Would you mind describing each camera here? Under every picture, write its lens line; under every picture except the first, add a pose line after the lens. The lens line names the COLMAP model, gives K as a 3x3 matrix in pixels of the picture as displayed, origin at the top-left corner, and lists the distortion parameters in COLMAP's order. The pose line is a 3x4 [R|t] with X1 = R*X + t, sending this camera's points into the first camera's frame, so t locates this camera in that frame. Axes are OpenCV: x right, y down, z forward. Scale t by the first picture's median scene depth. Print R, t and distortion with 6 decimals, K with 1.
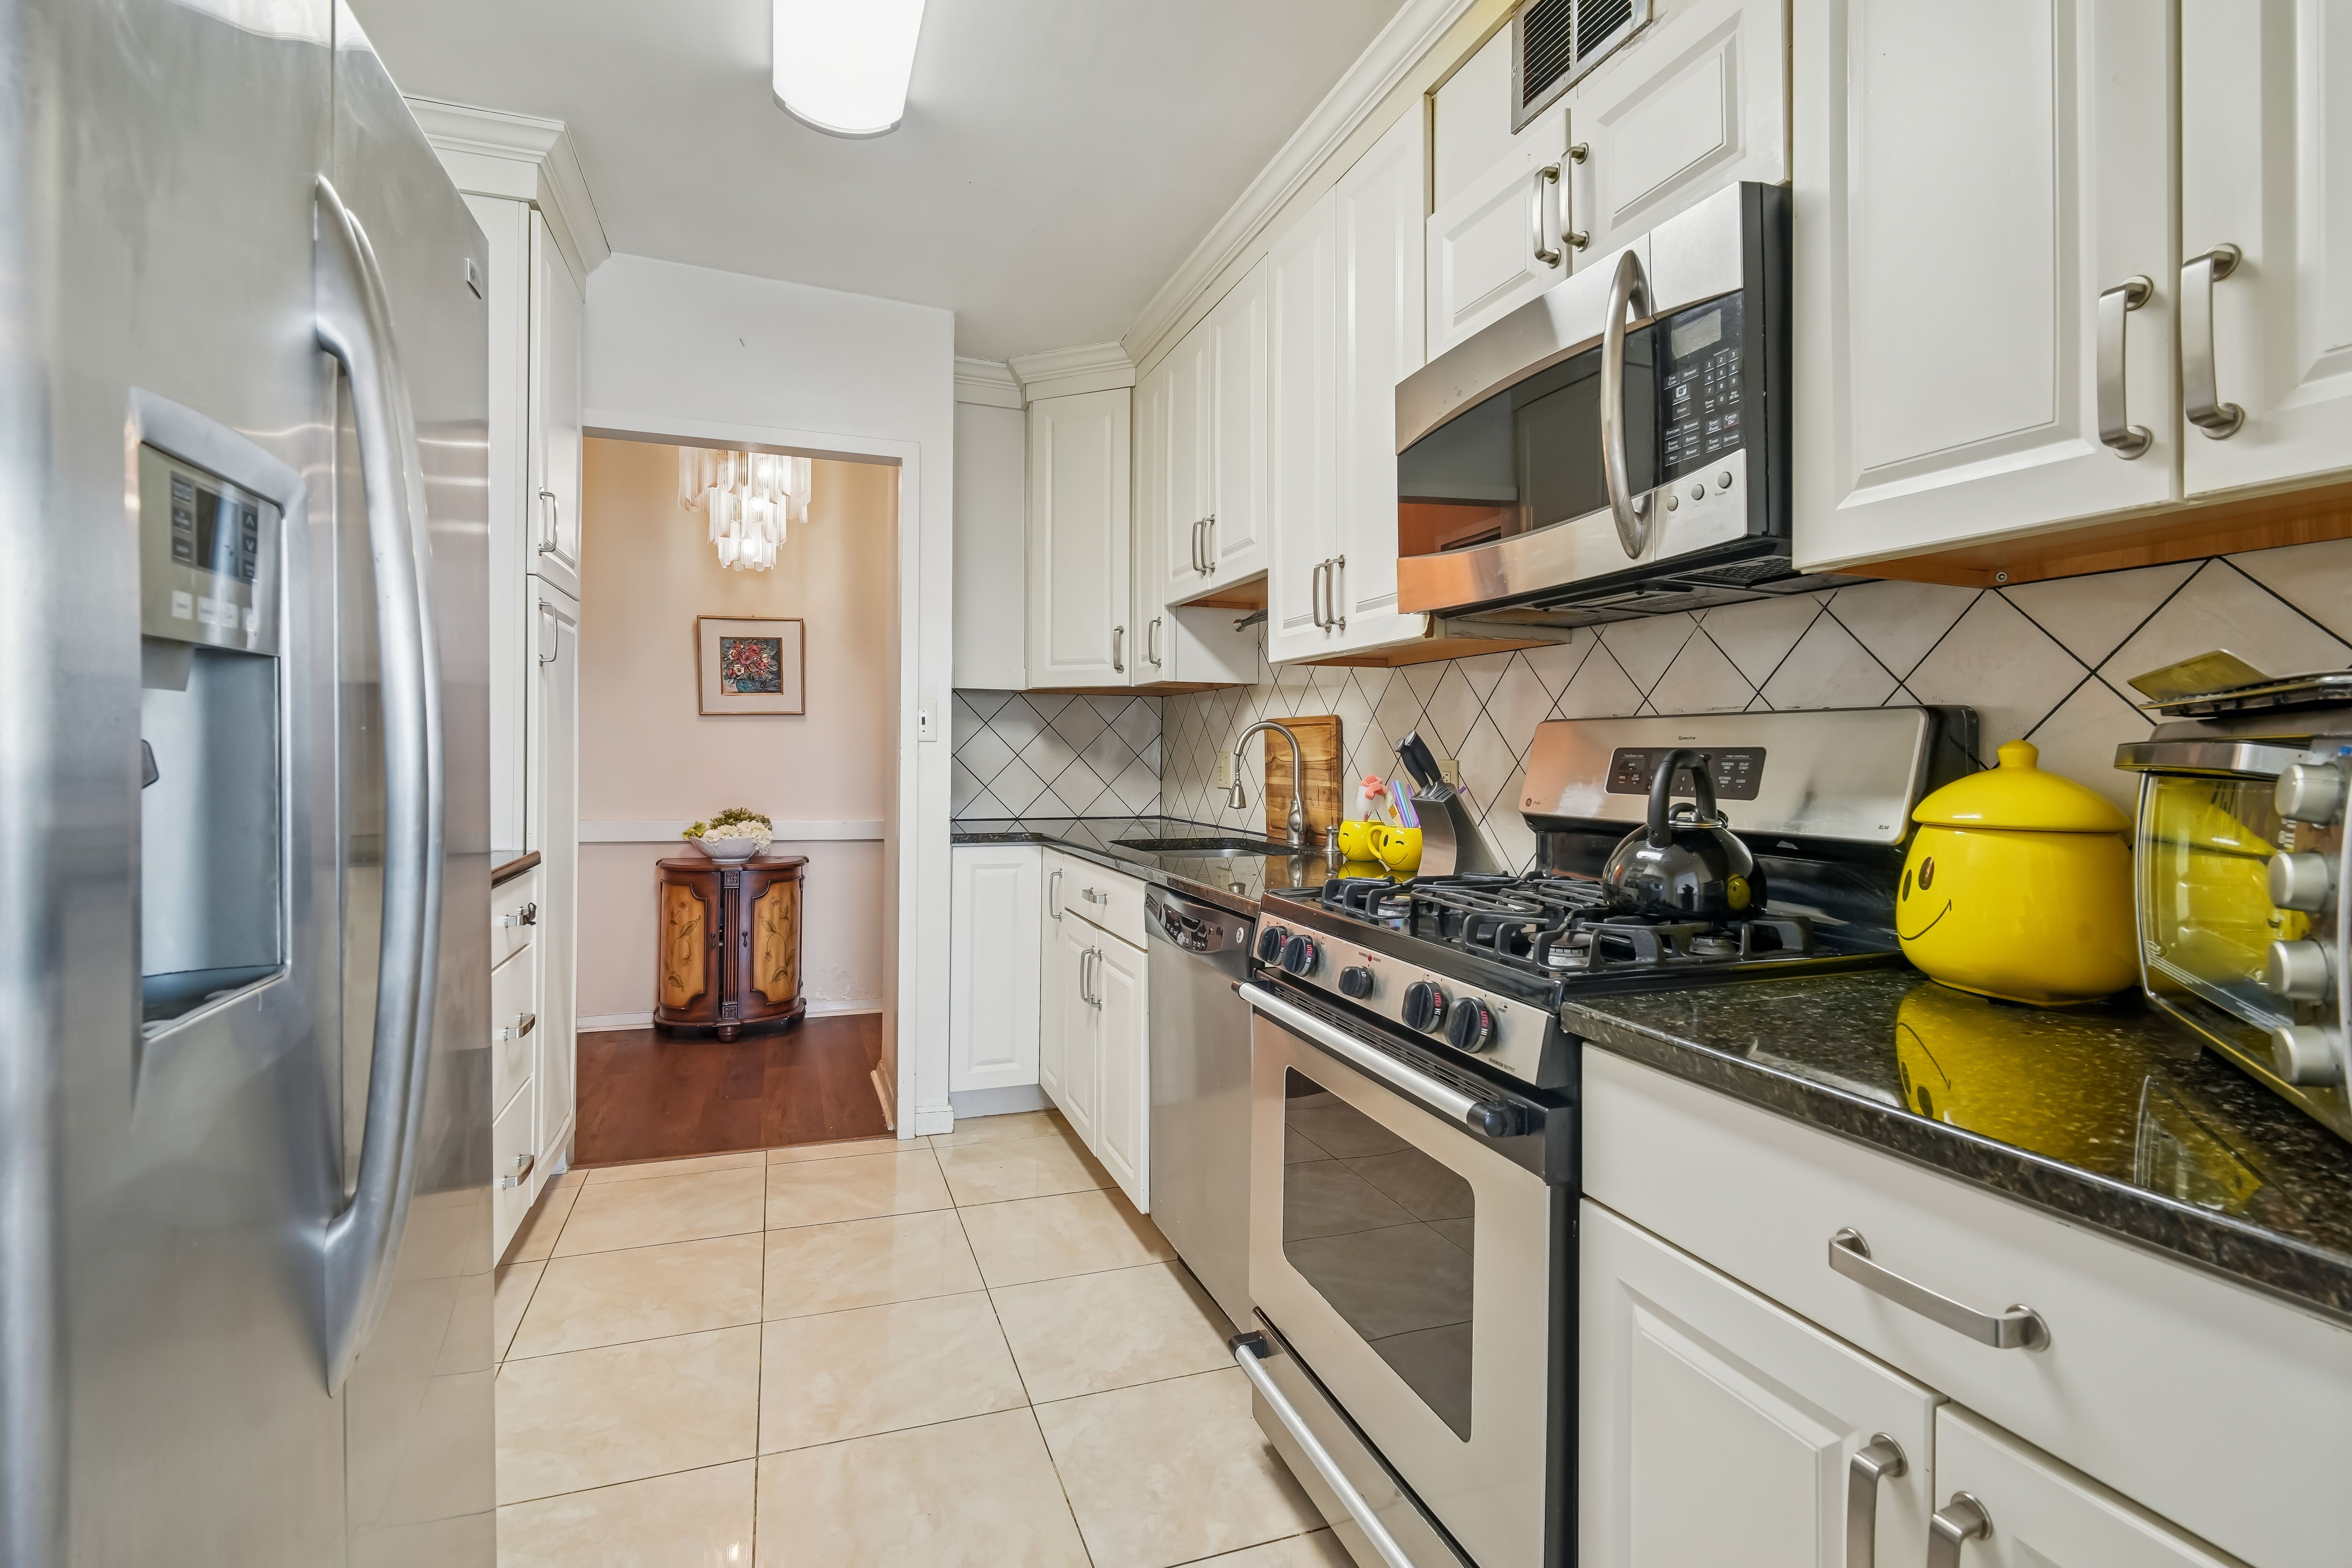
lens RADIAL K [[1101.2, 0, 1187.0], [0, 1101.2, 755.3], [0, 0, 1]] dist [-0.000677, 0.000099]
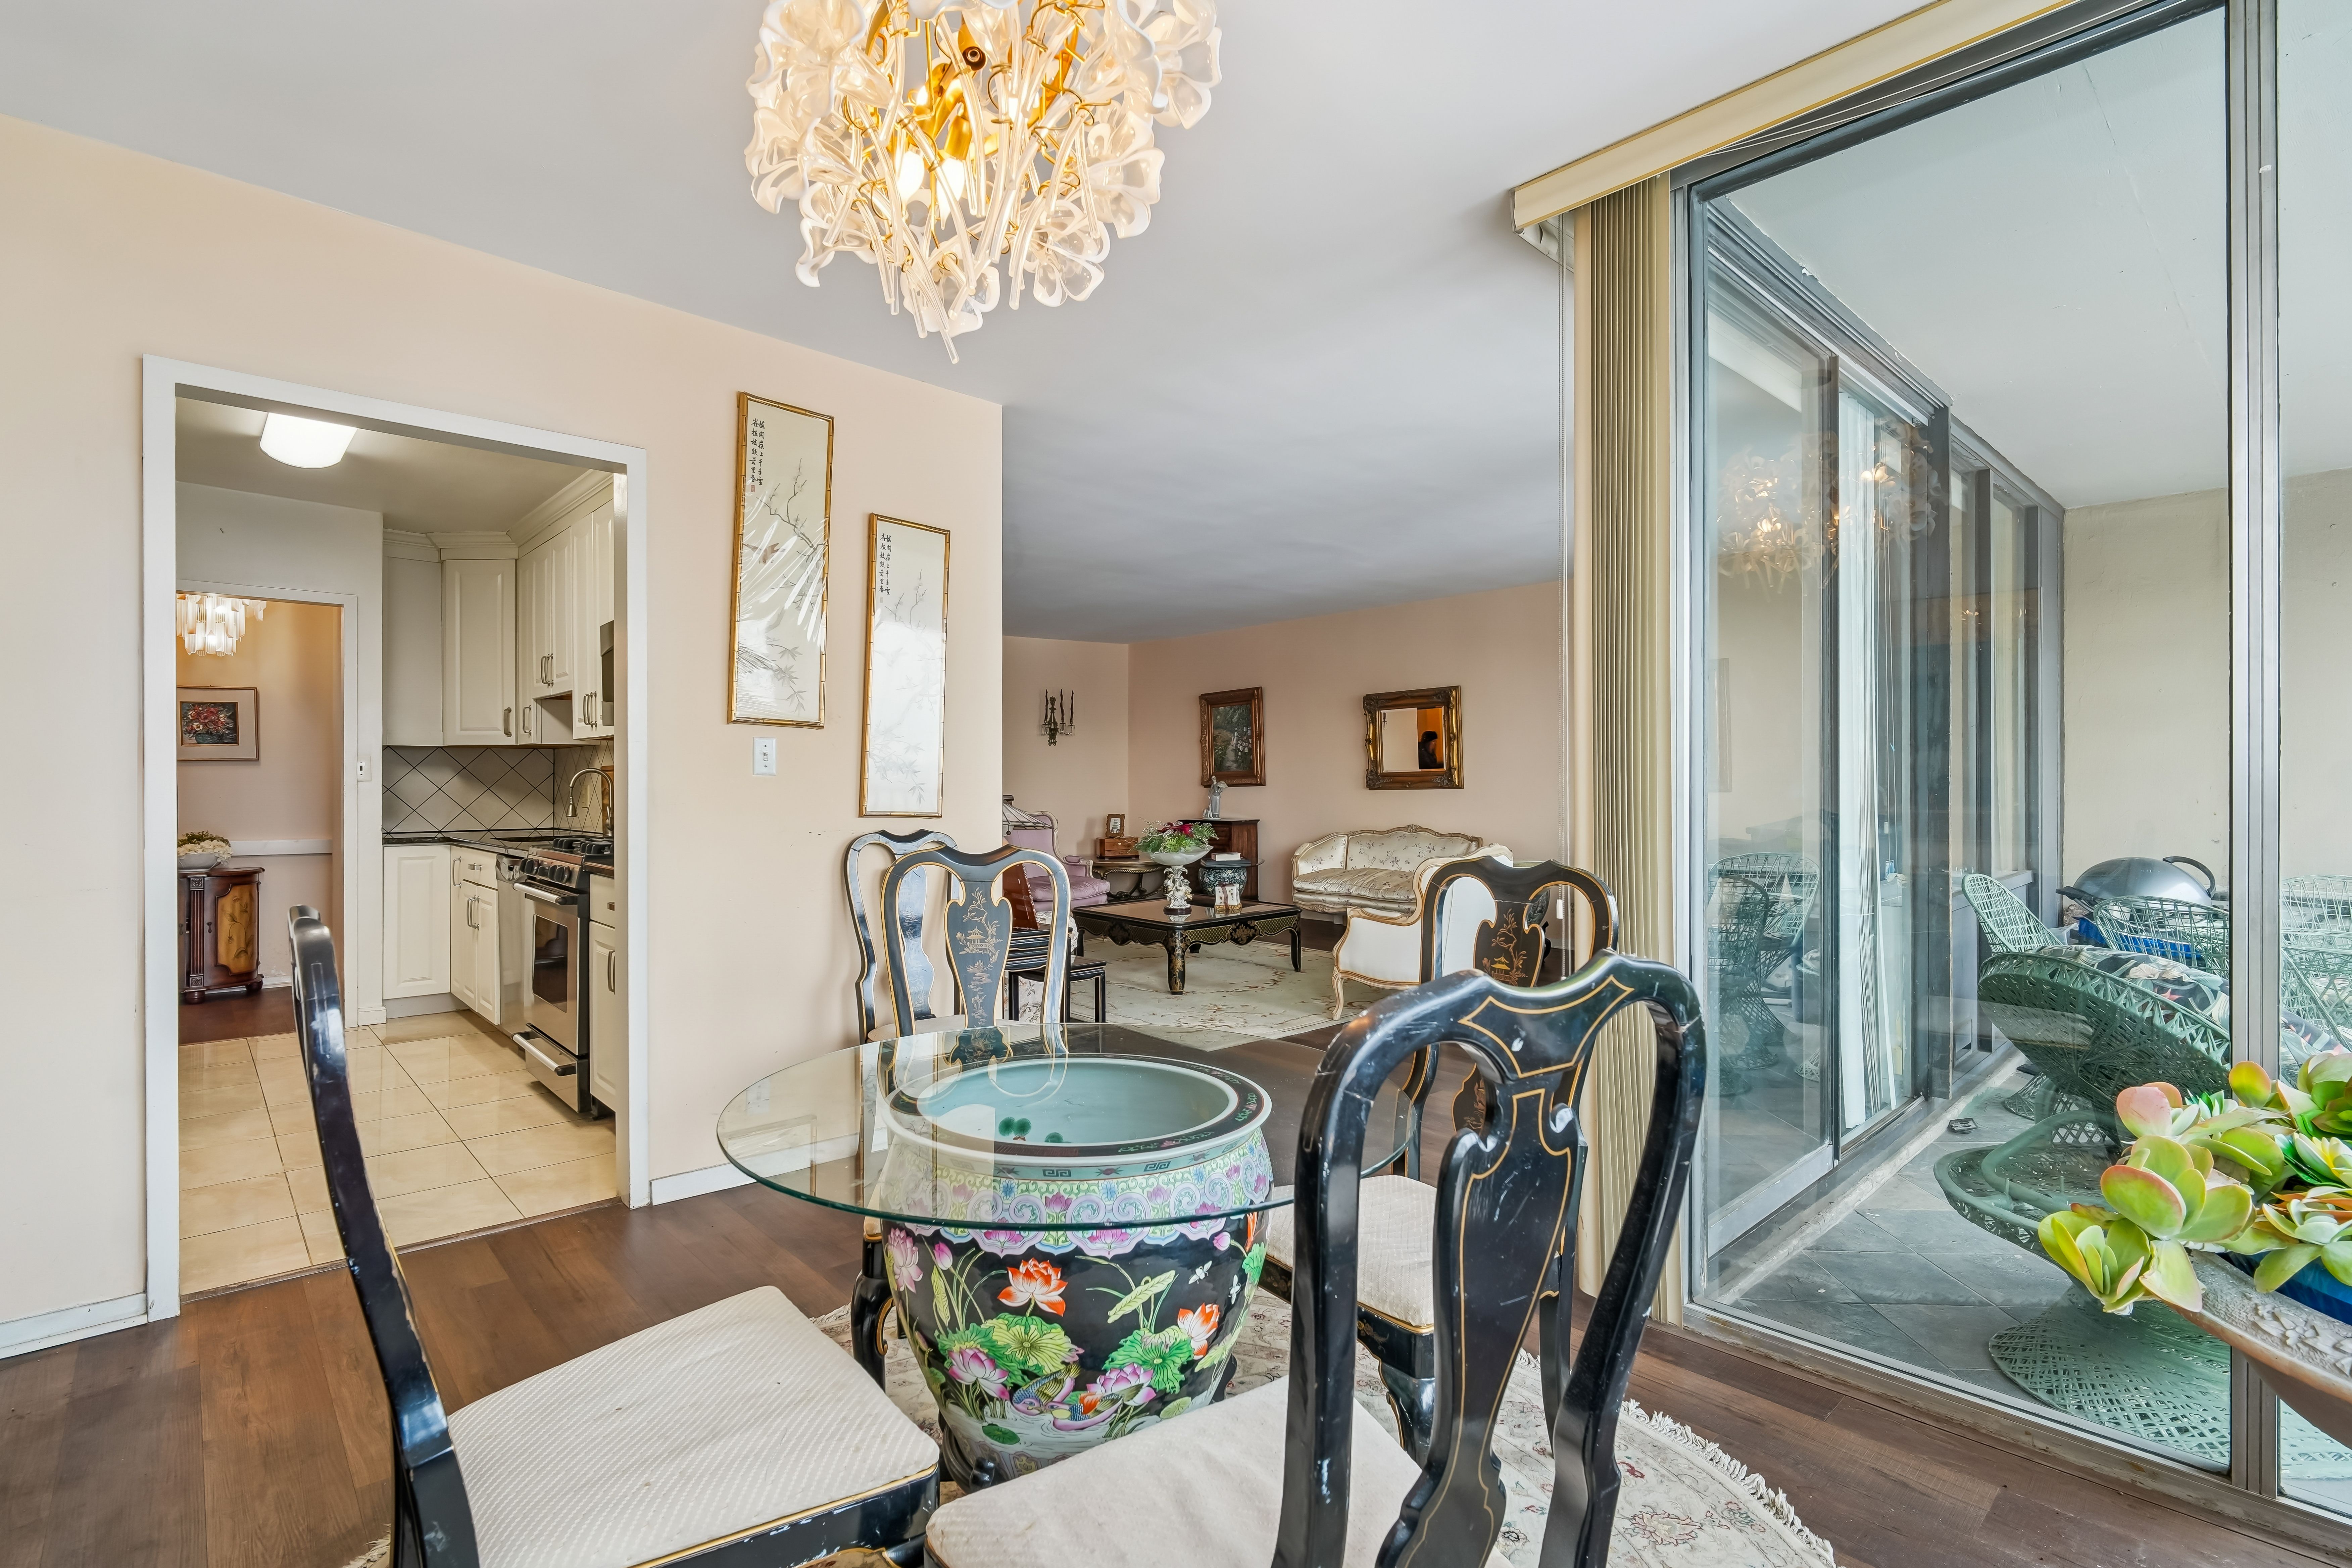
lens RADIAL K [[1095.1, 0, 1176.0], [0, 1095.1, 784.0], [0, 0, 1]] dist [-0.007116, -0.000466]
pose [[0.925997, -0.008758, 0.377430, 0.204805], [0.010433, 0.999943, -0.002393, 0.006570], [-0.377388, 0.006154, 0.926035, -0.721562]]
